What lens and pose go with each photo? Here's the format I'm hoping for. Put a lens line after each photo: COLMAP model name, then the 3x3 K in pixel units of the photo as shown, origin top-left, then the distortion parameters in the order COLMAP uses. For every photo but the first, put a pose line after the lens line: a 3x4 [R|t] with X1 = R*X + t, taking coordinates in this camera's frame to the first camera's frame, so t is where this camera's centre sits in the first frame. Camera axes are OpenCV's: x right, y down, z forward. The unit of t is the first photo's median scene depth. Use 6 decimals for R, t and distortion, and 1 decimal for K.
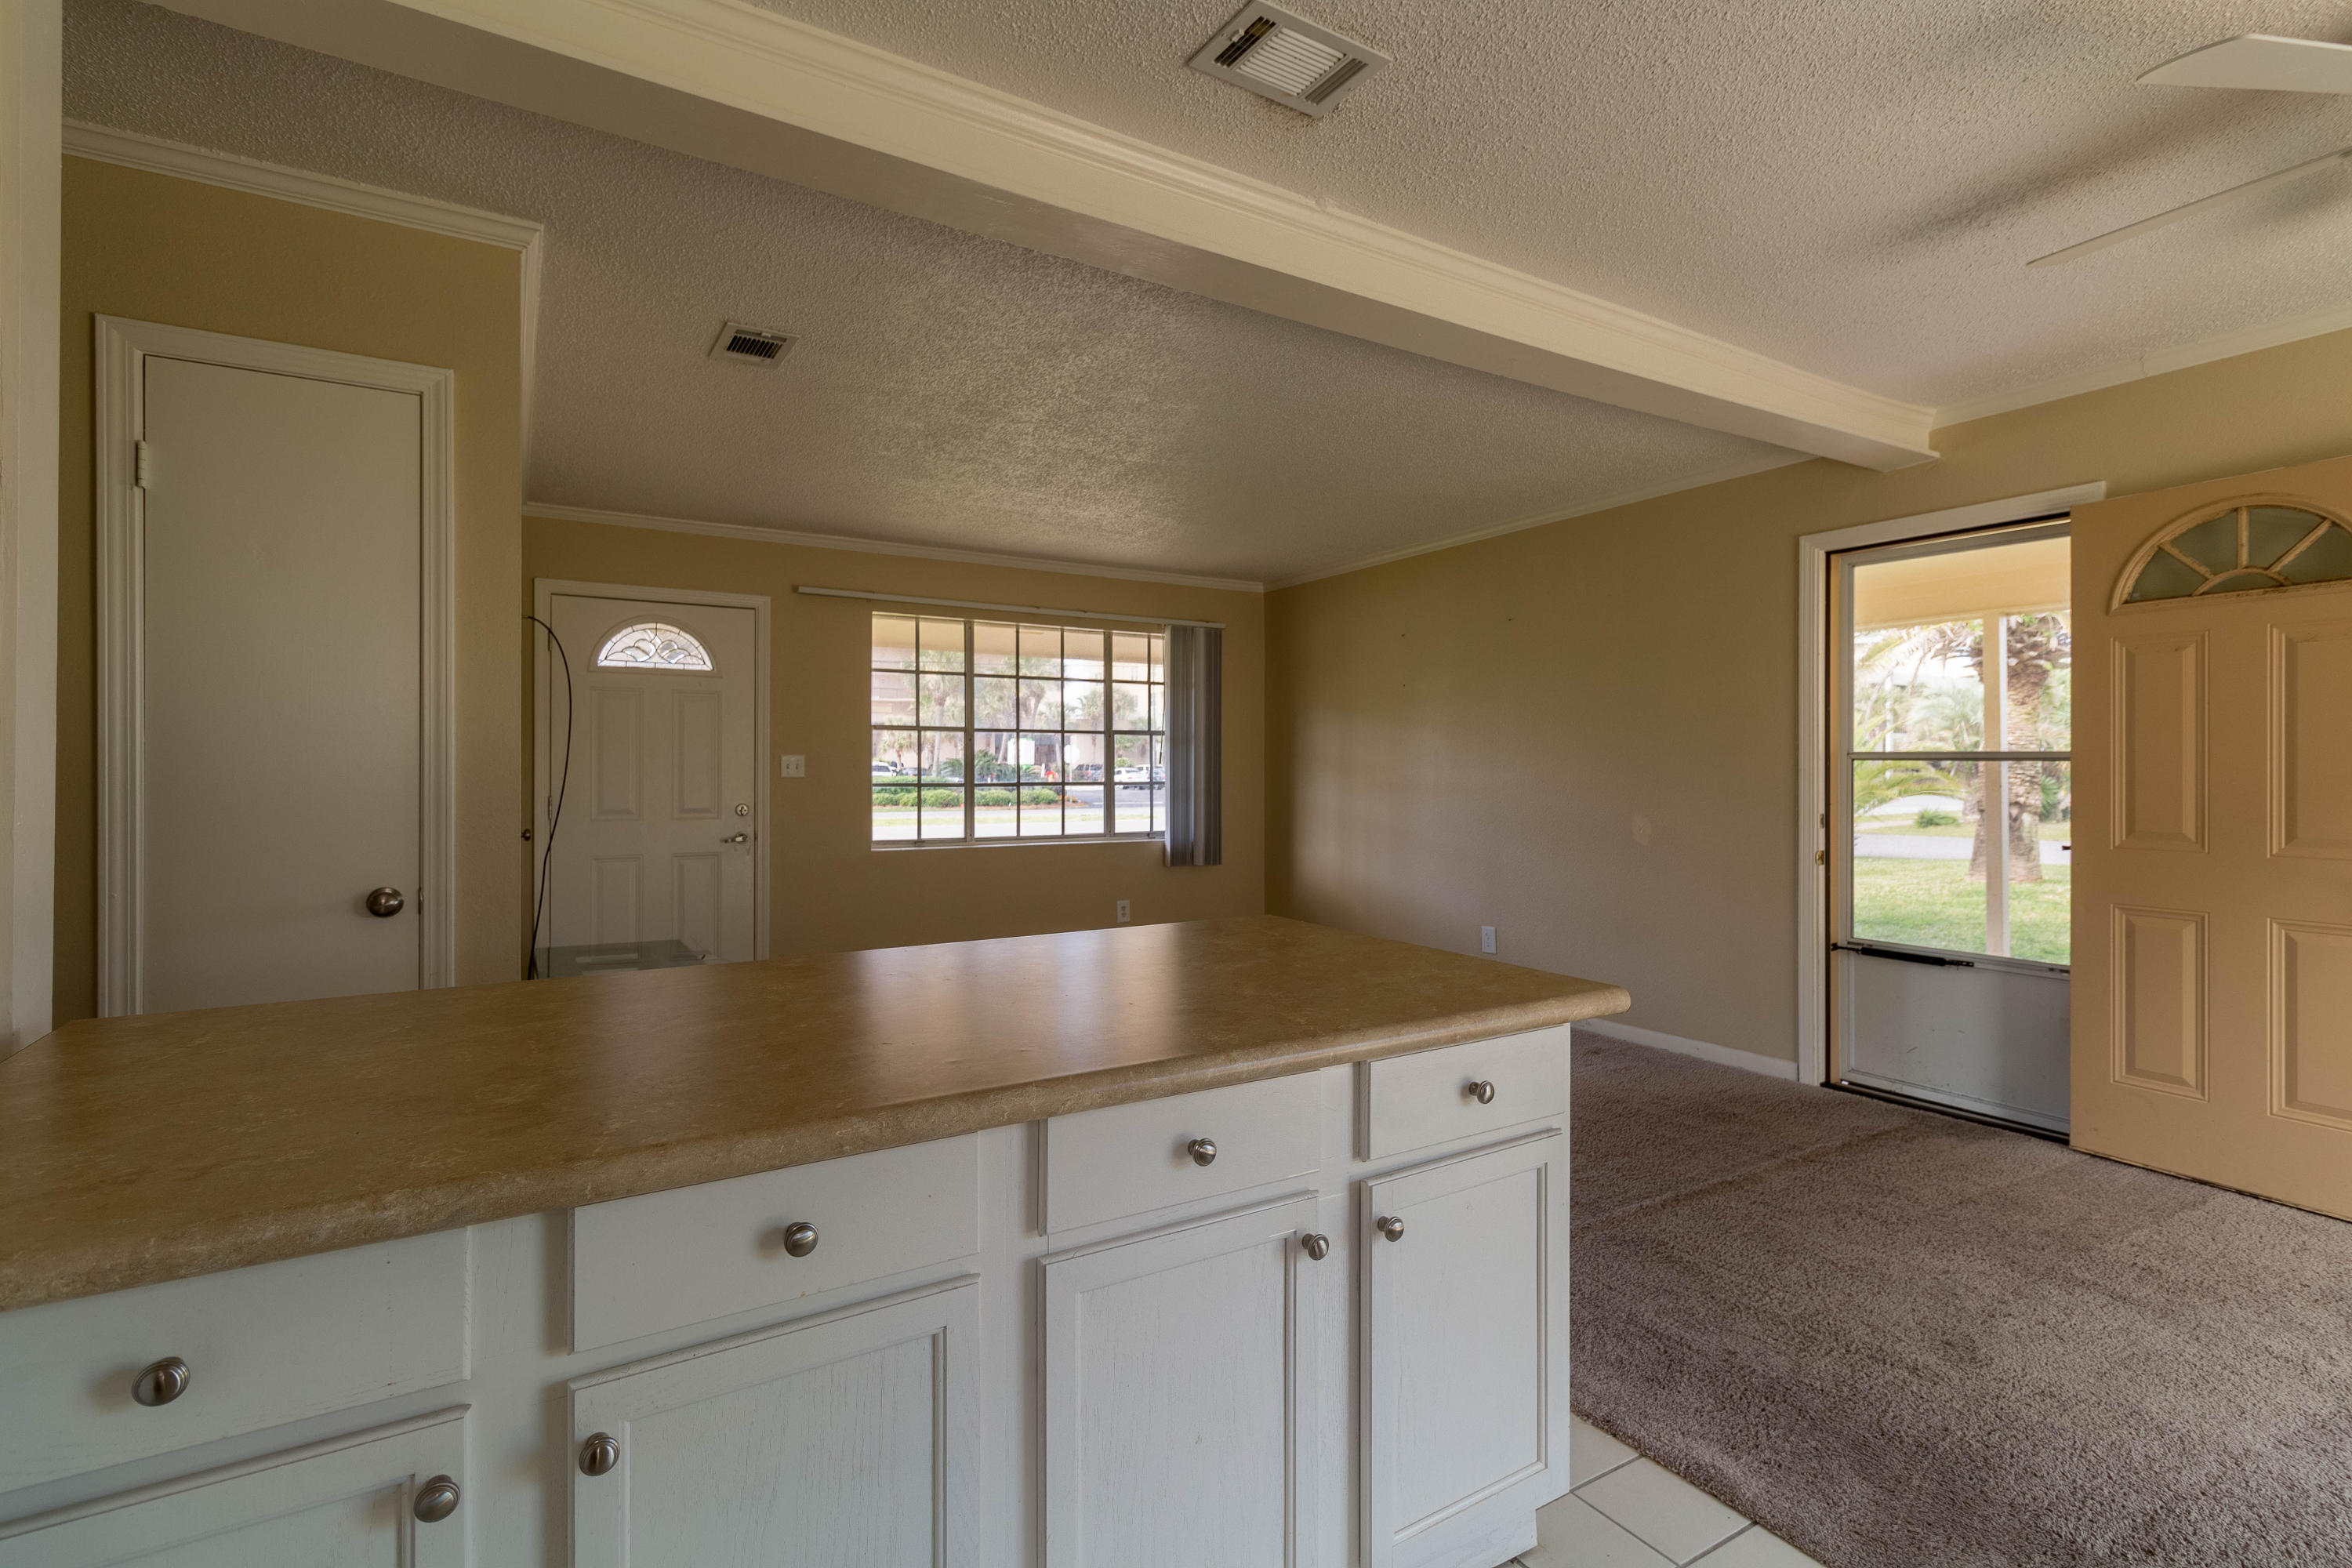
lens RADIAL K [[1101.9, 0, 1179.9], [0, 1101.9, 771.6], [0, 0, 1]] dist [-0.000801, 0.000063]
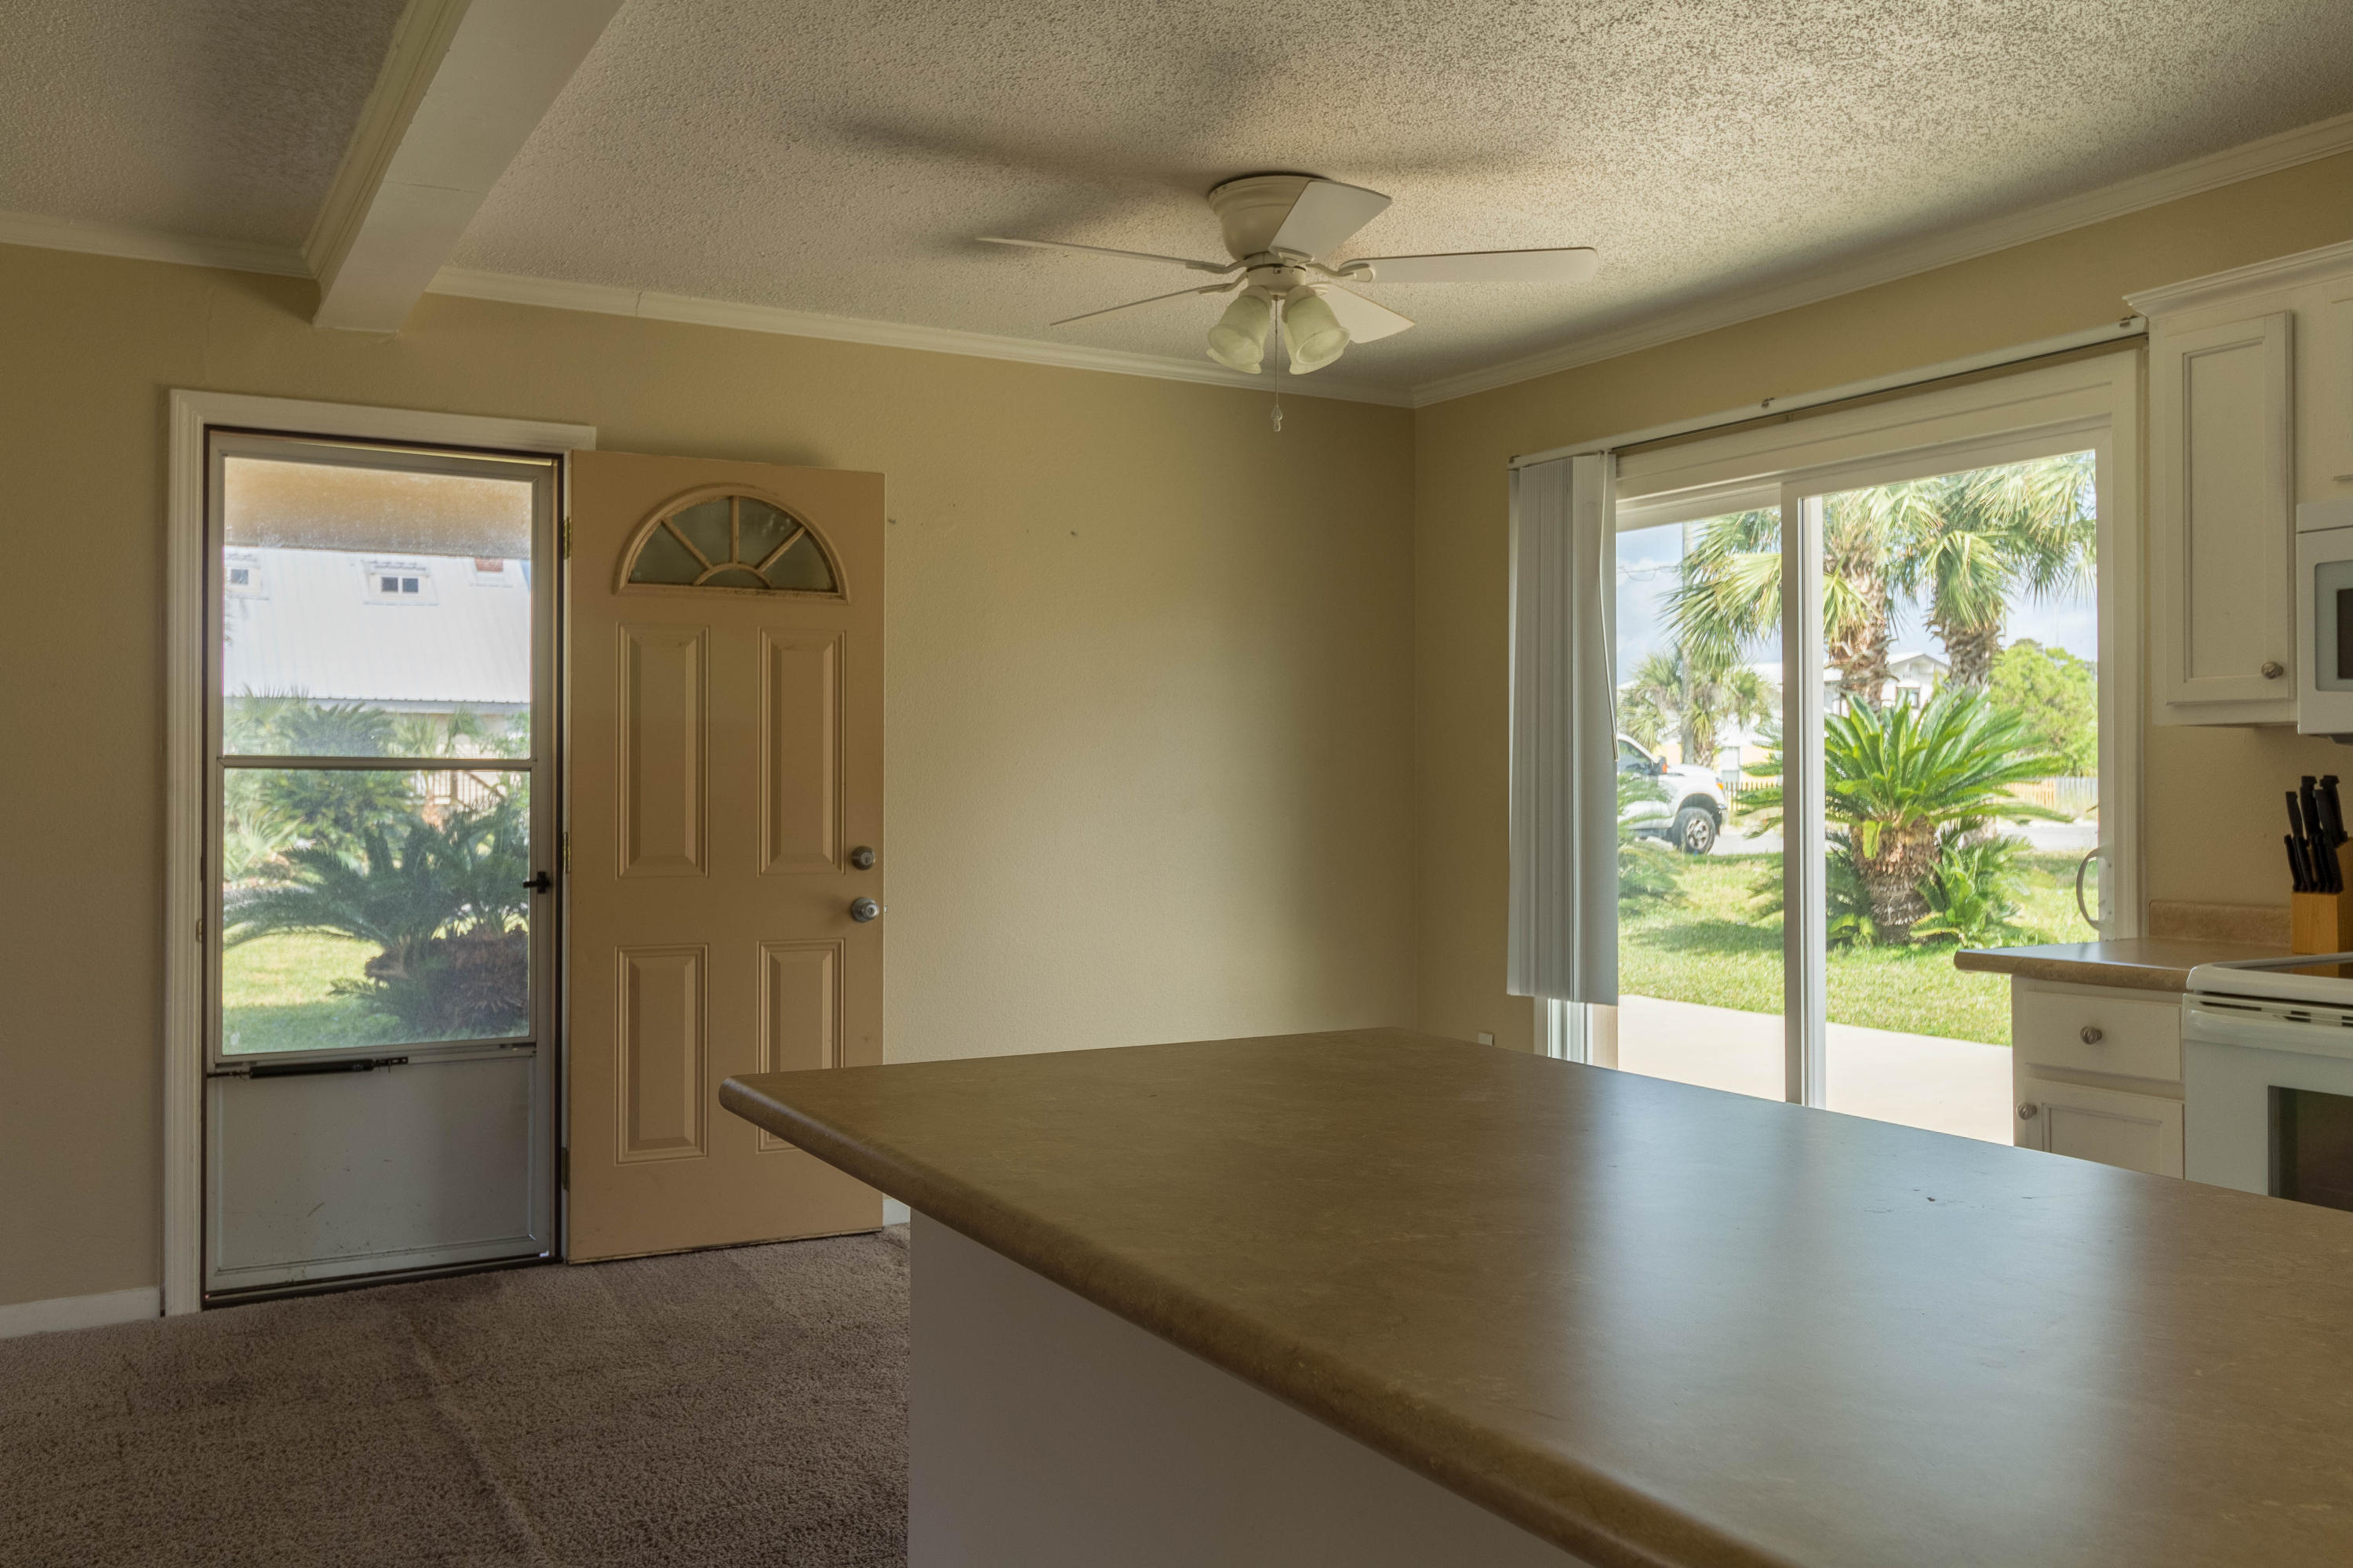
lens RADIAL K [[1874.0, 0, 1178.3], [0, 1874.0, 767.9], [0, 0, 1]] dist [0.011907, 0.008779]
pose [[0.029666, 0.007123, 0.999534, -0.556448], [0.003423, 0.999968, -0.007228, -0.001461], [-0.999554, 0.003636, 0.029641, 0.560557]]
